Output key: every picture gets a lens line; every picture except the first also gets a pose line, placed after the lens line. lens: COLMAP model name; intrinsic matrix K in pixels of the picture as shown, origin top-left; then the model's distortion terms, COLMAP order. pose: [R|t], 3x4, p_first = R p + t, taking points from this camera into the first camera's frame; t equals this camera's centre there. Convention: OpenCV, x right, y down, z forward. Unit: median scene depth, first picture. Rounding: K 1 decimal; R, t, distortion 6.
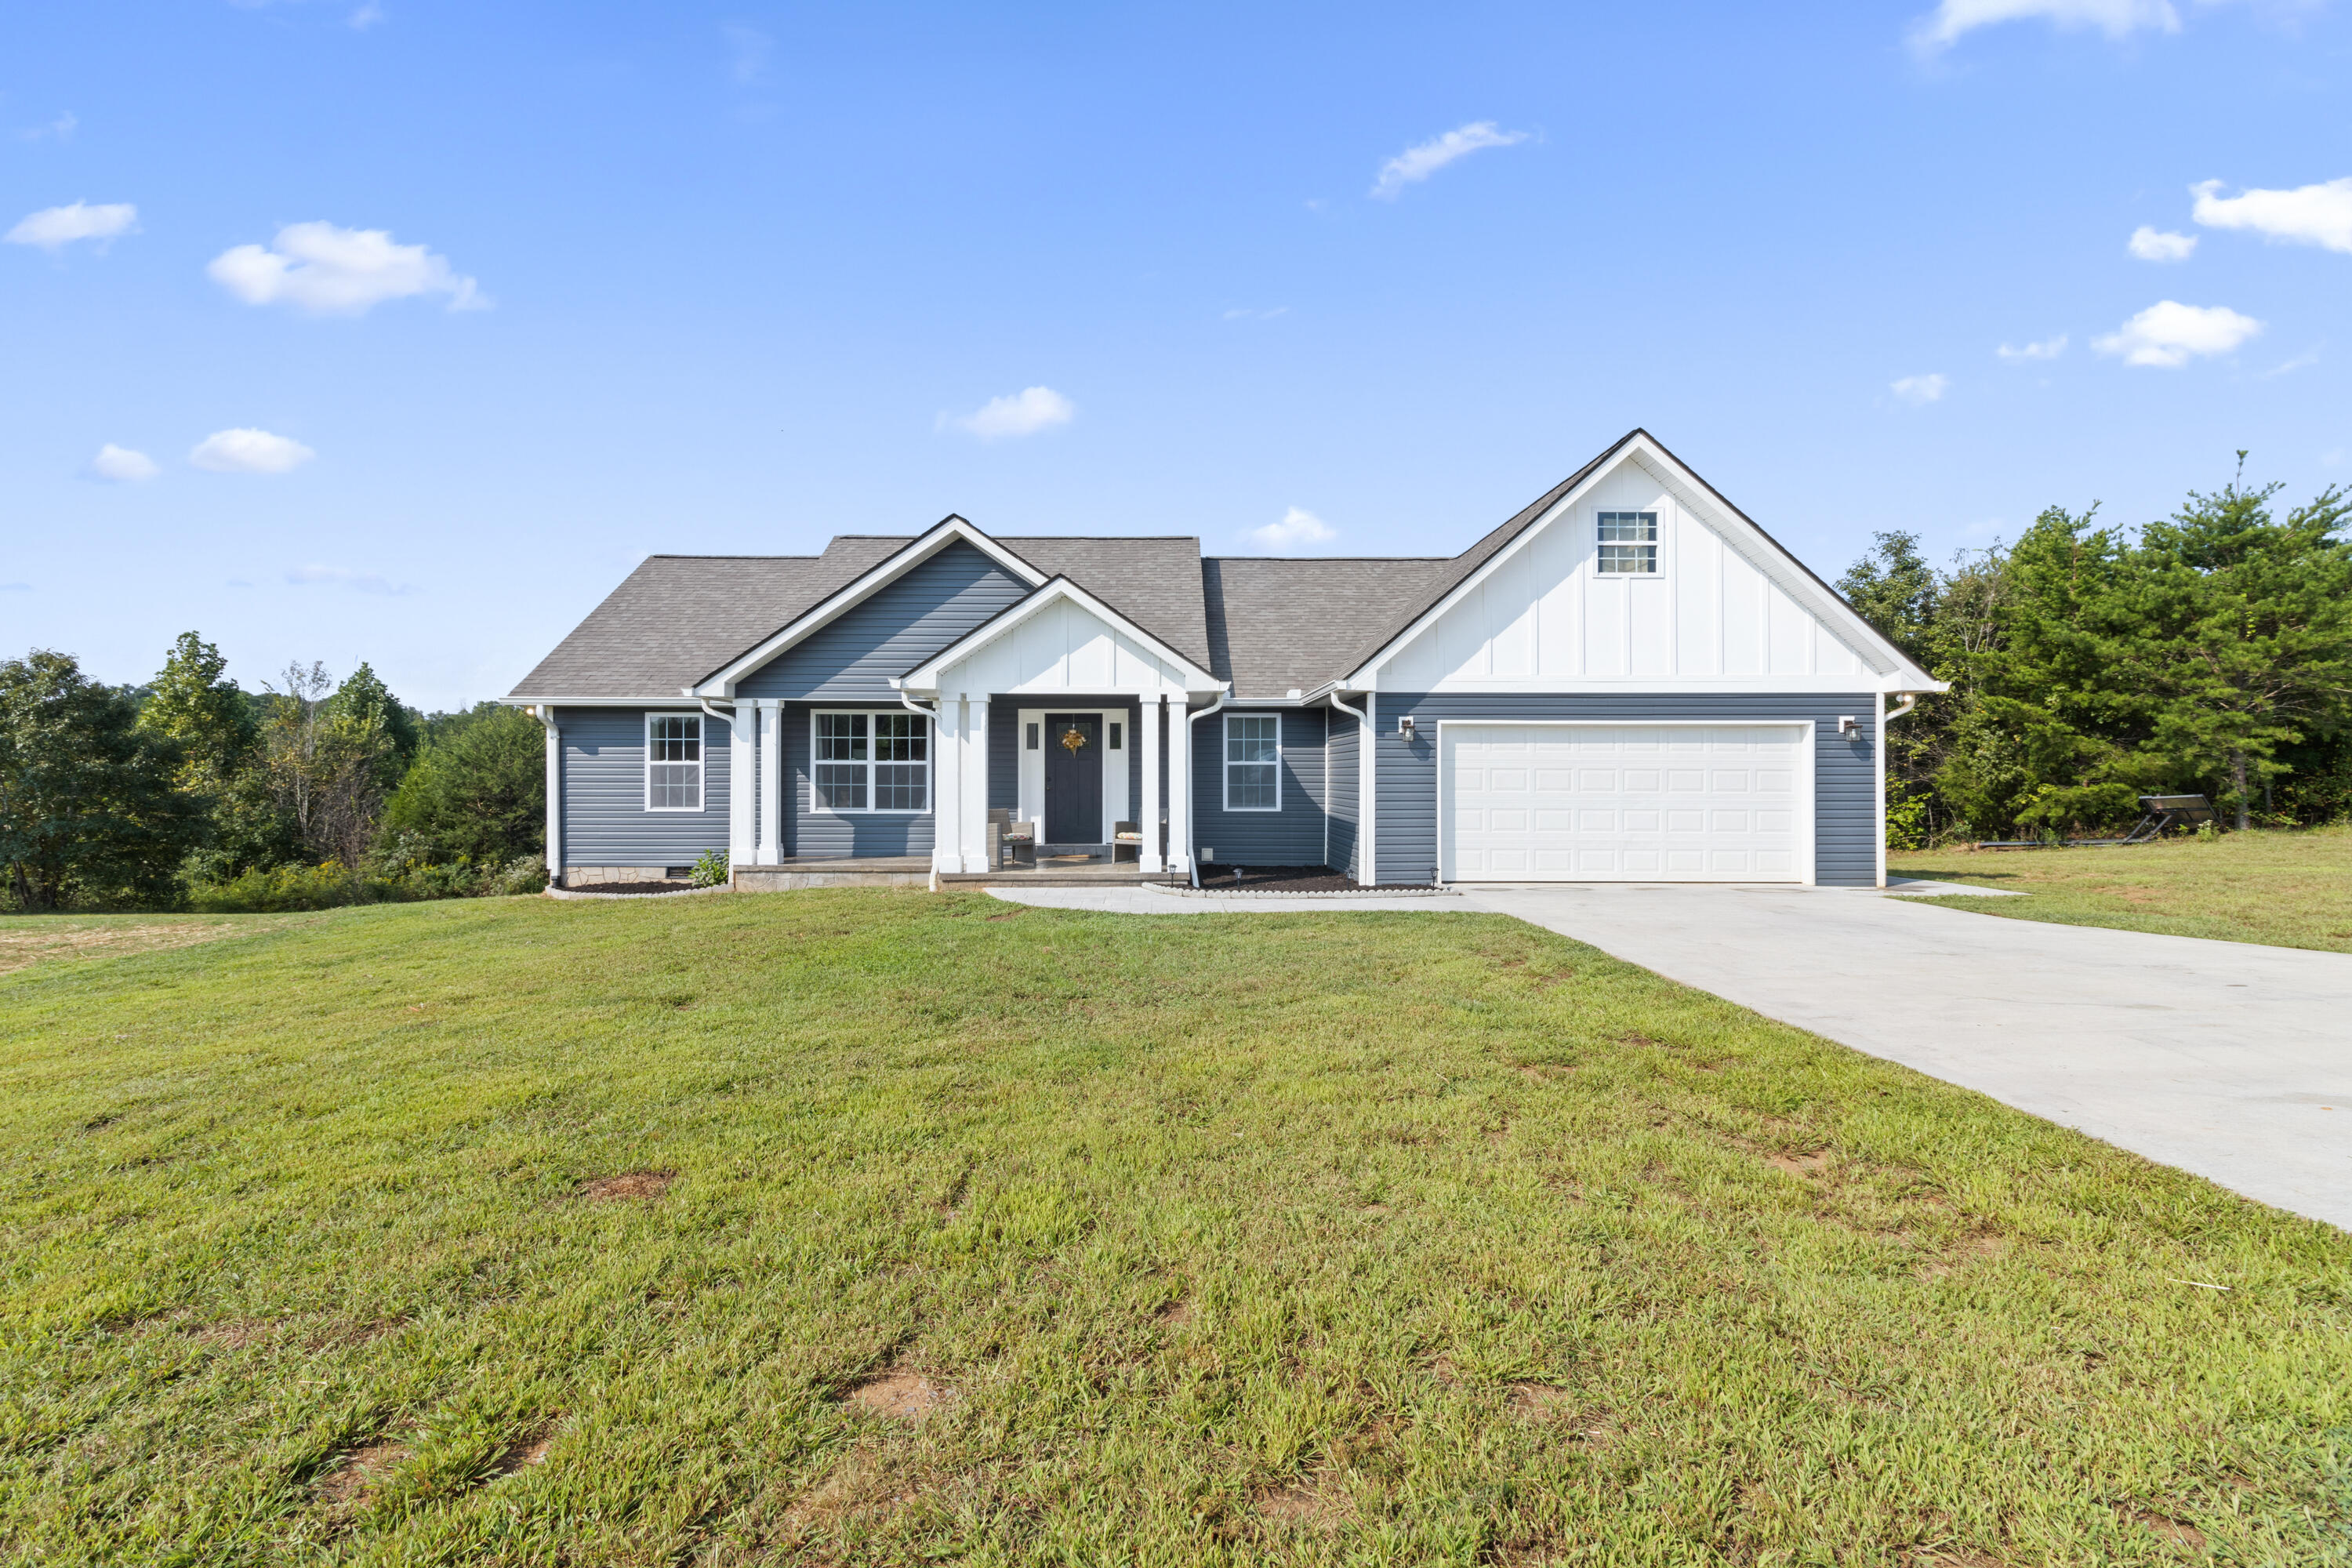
lens RADIAL K [[1079.2, 0, 1166.2], [0, 1079.2, 765.1], [0, 0, 1]] dist [0.000274, -0.000362]
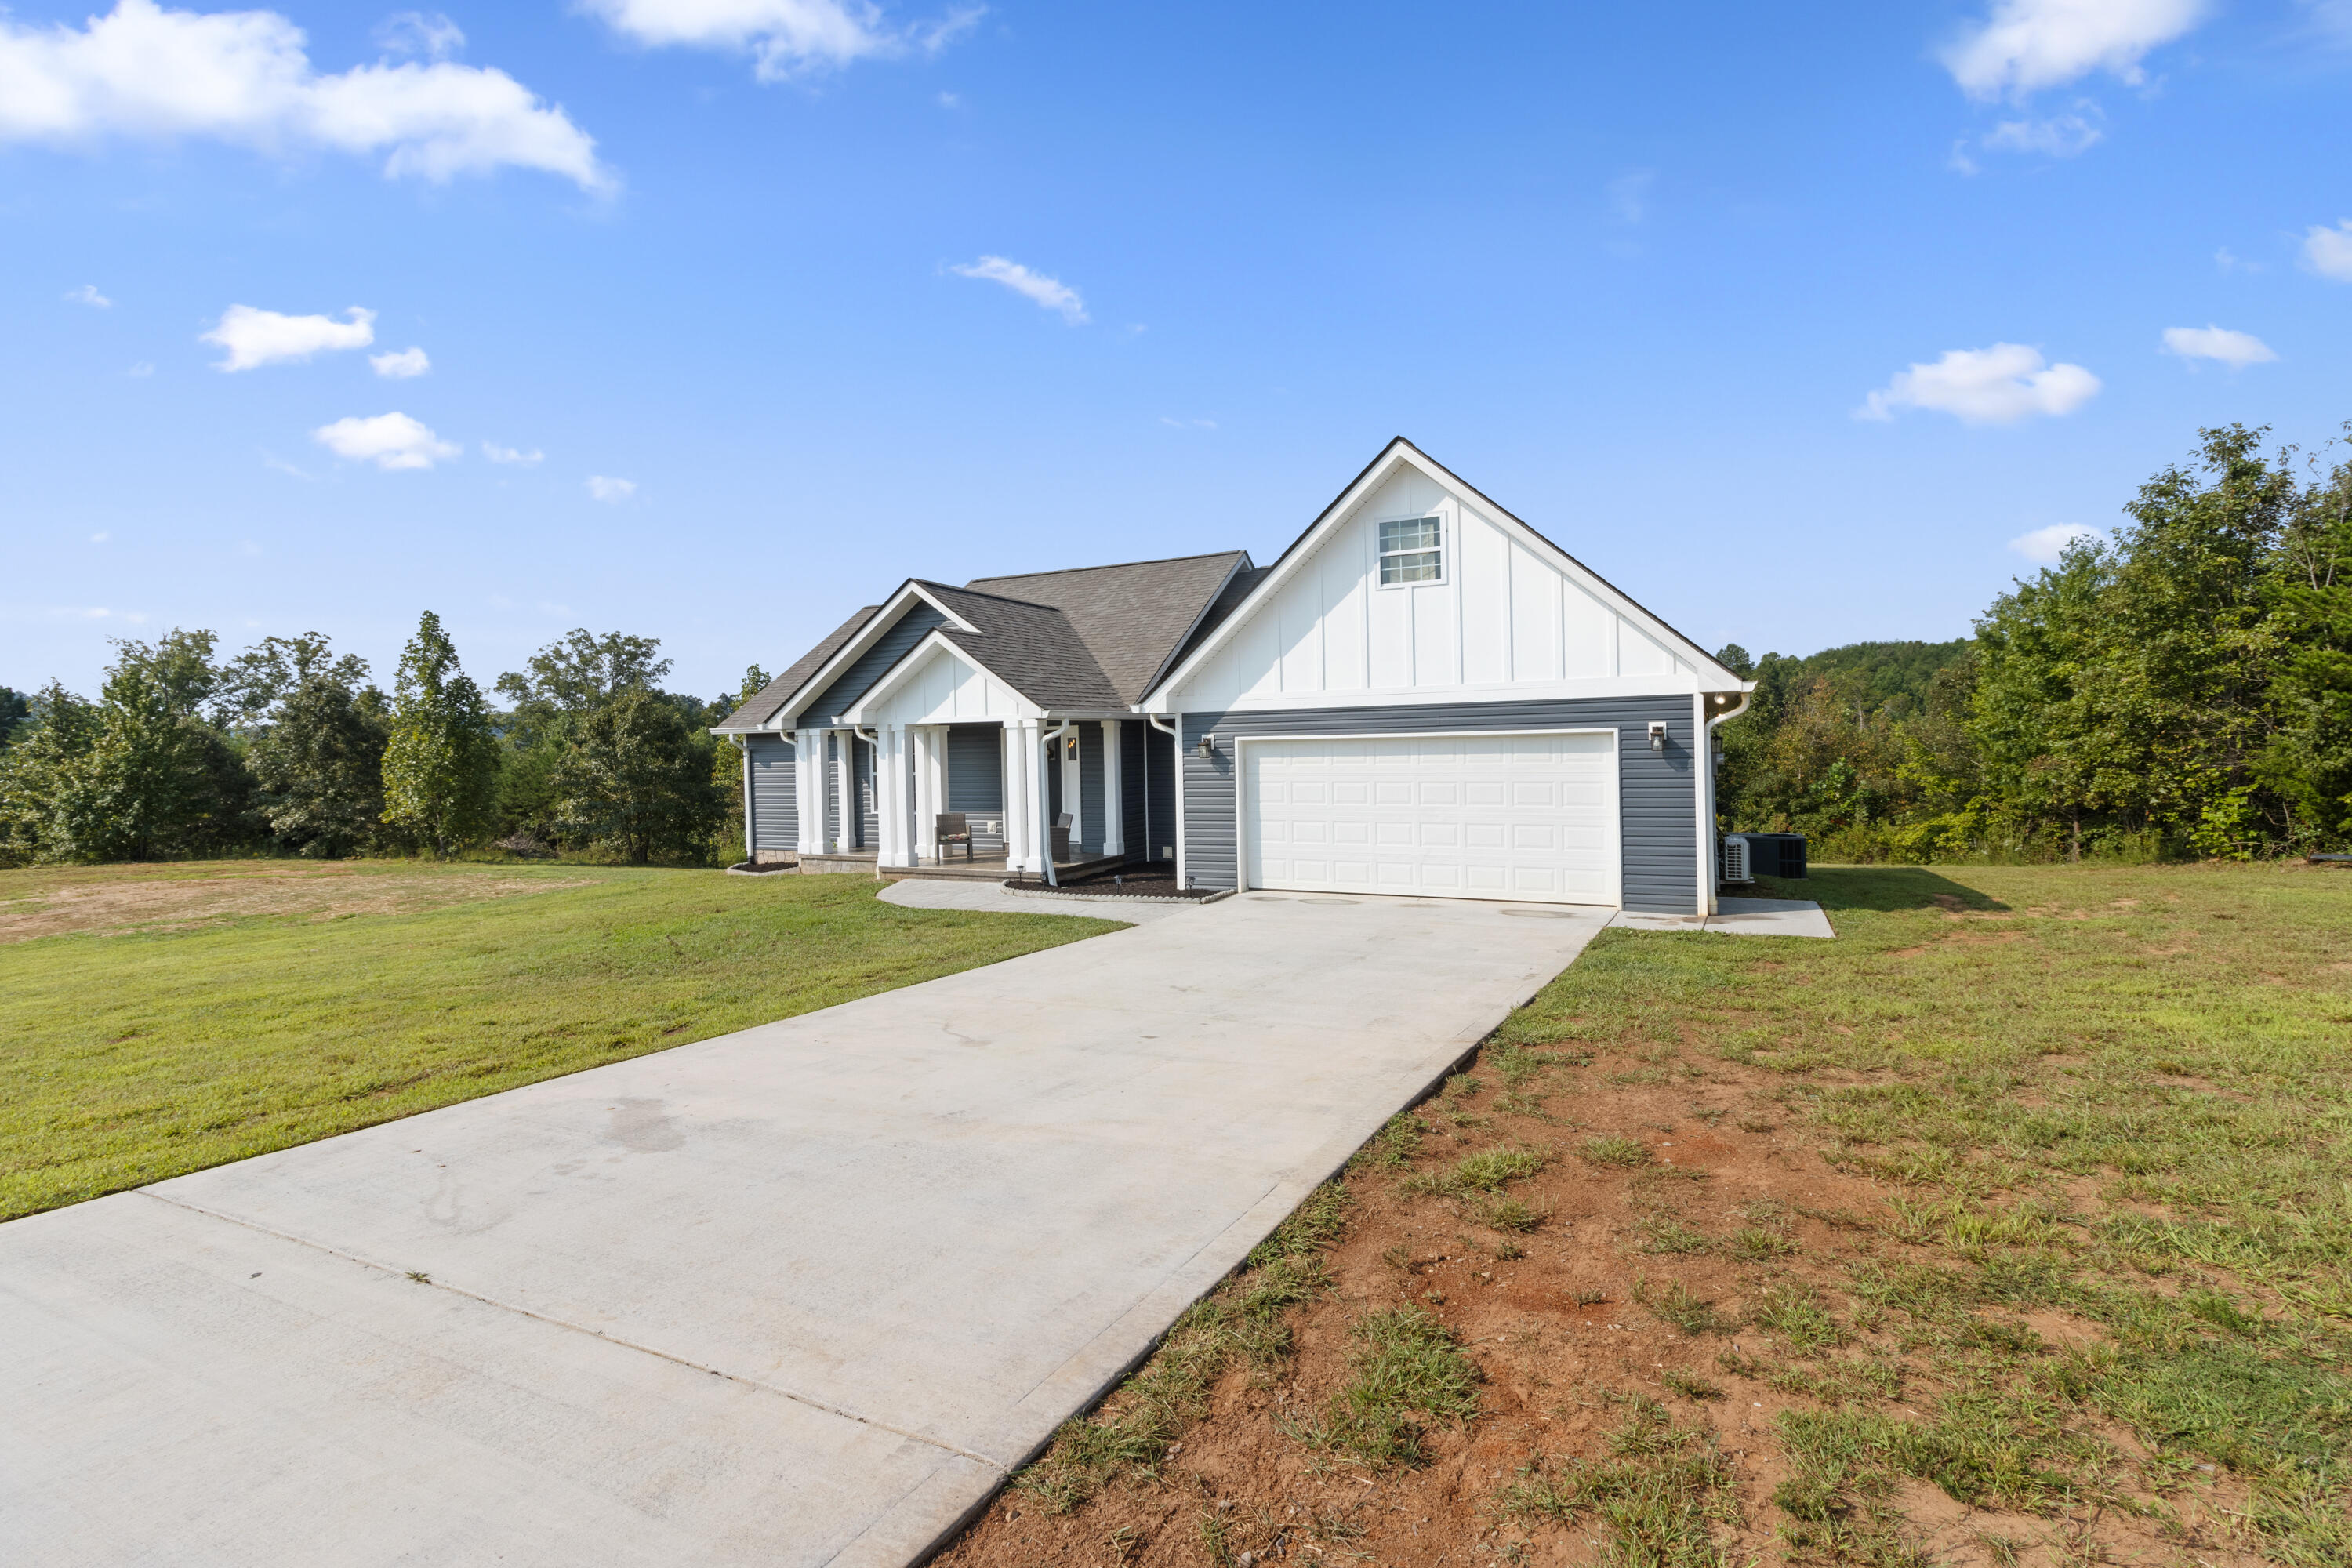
lens RADIAL K [[1074.7, 0, 1169.1], [0, 1074.7, 742.1], [0, 0, 1]] dist [-0.001613, -0.000398]
pose [[0.887115, -0.022134, -0.461018, 0.678594], [0.026211, 0.999653, 0.002443, -0.040821], [0.460804, -0.014251, 0.887387, 0.031482]]
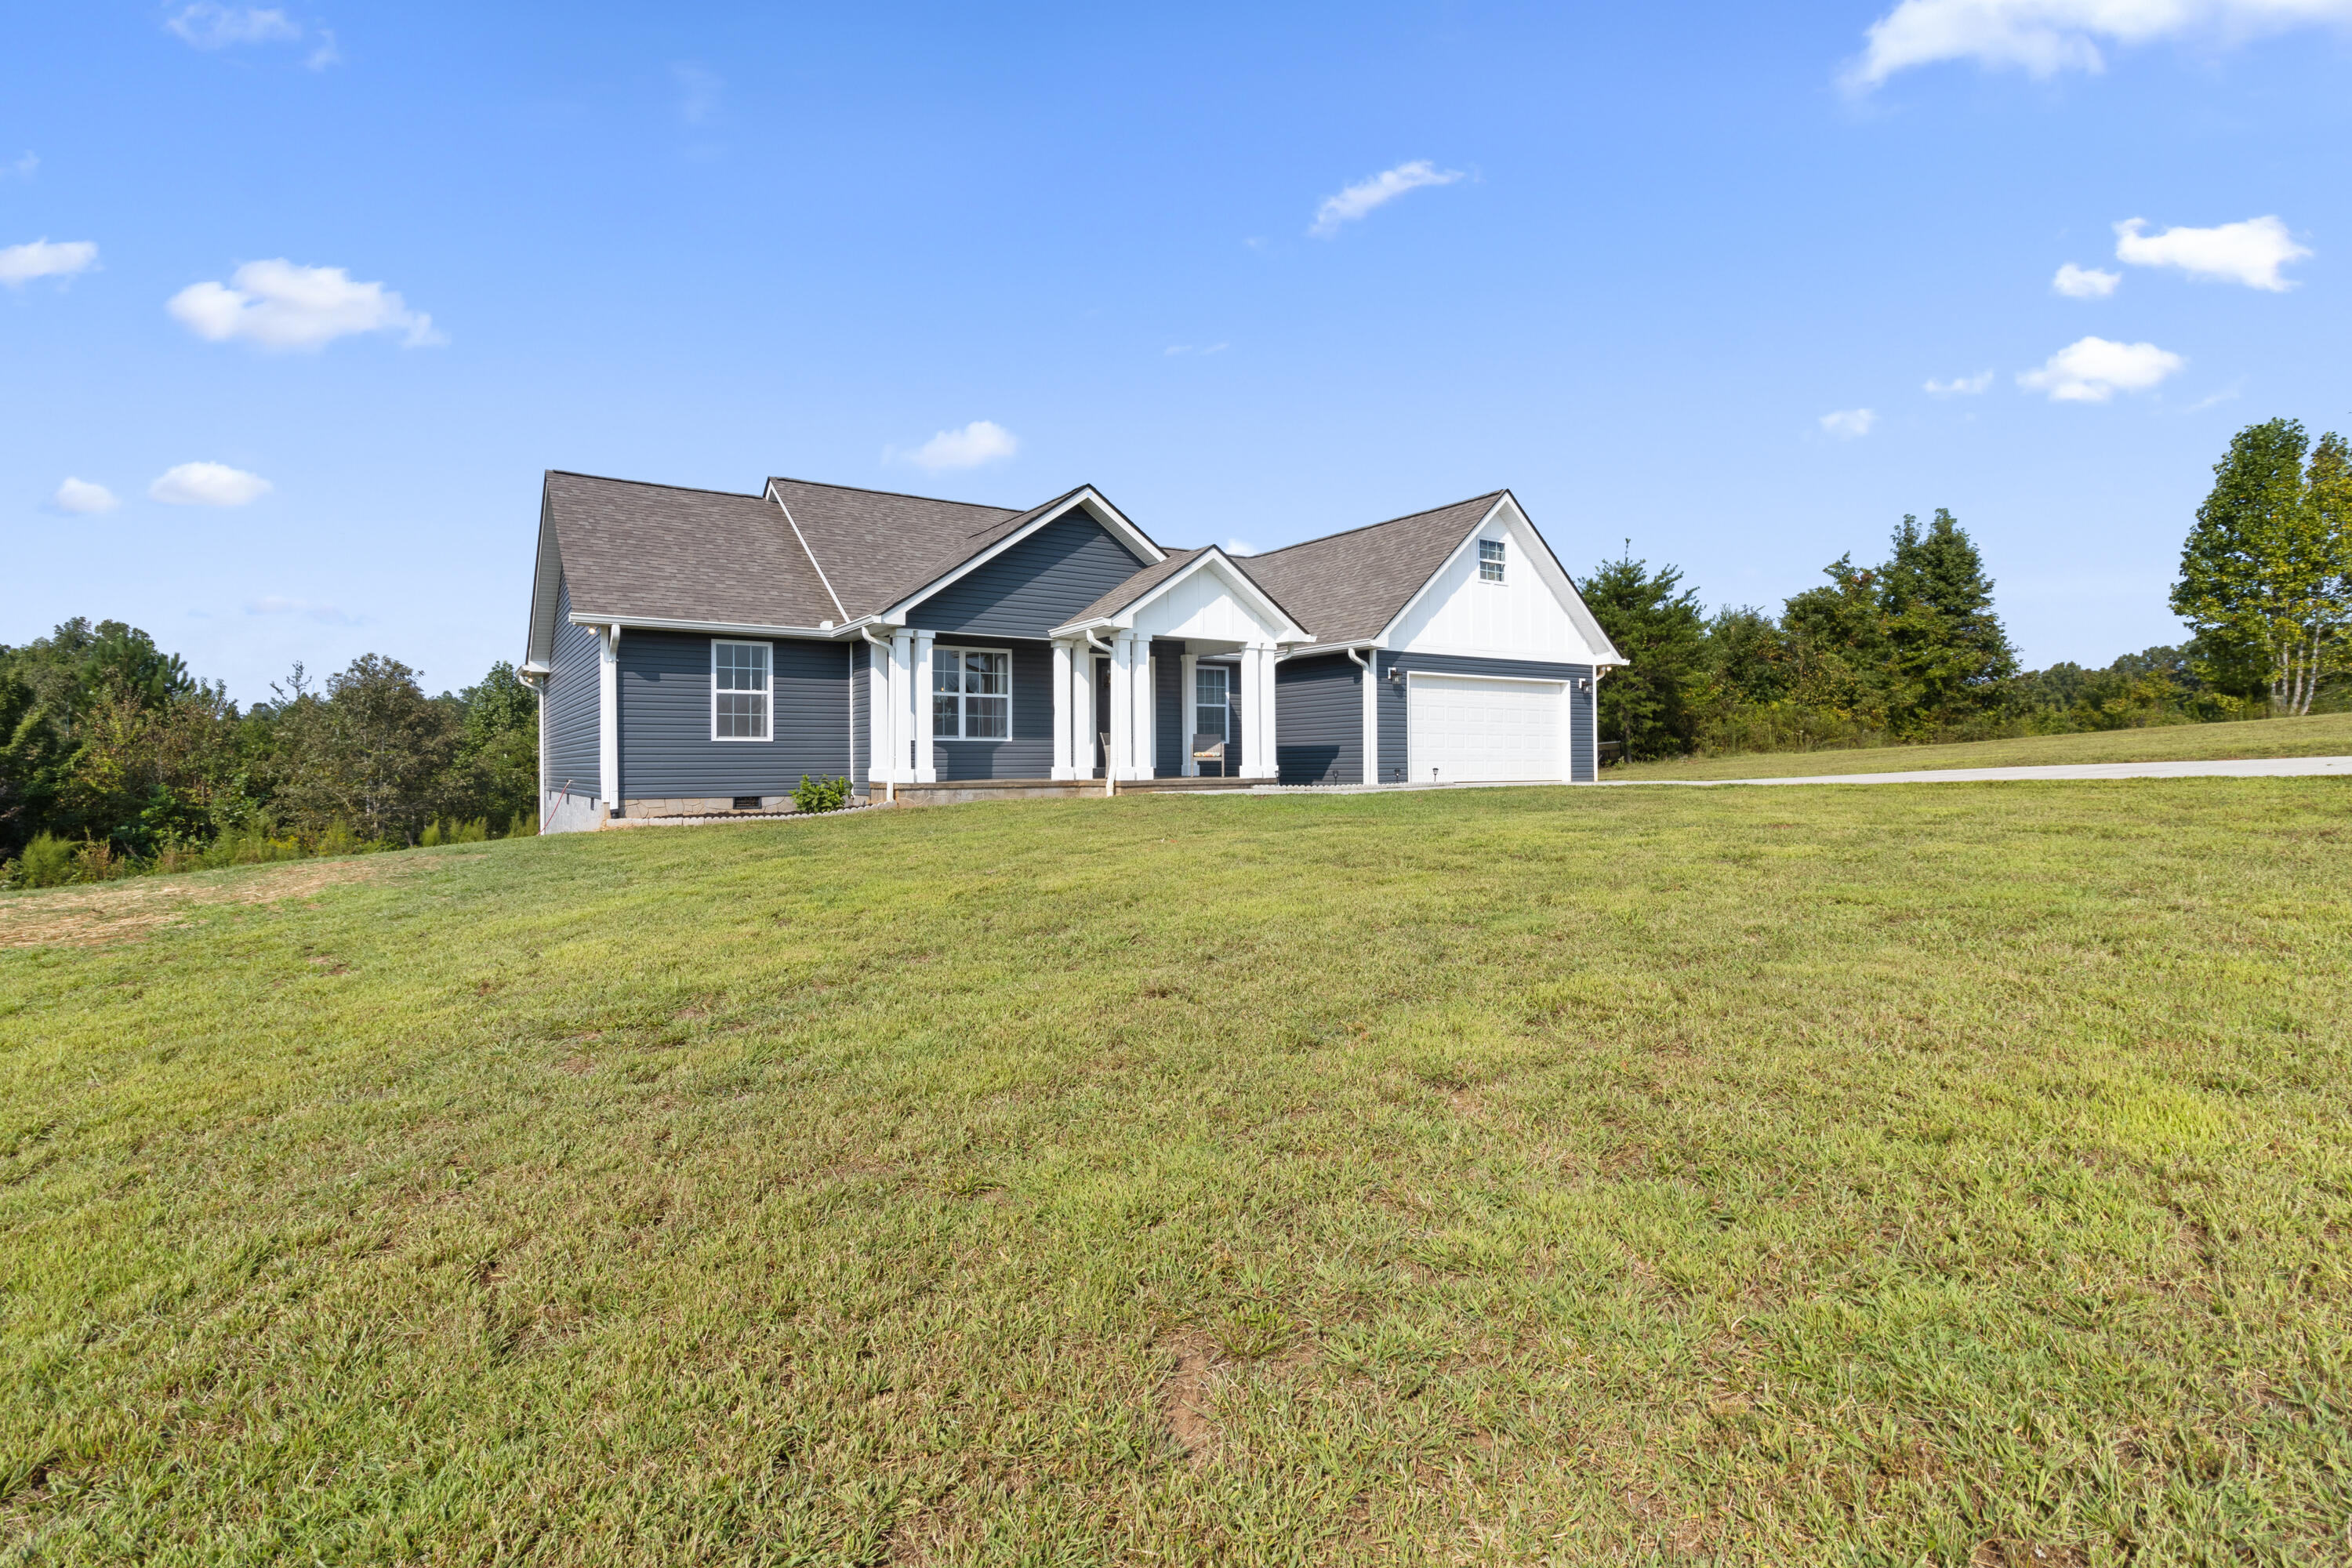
lens RADIAL K [[1101.7, 0, 1135.1], [0, 1101.7, 771.1], [0, 0, 1]] dist [-0.000237, -0.000059]
pose [[0.842073, -0.009832, 0.539274, -0.858383], [0.007352, 0.999950, 0.006751, 0.081072], [-0.539314, -0.001720, 0.842103, -0.055475]]
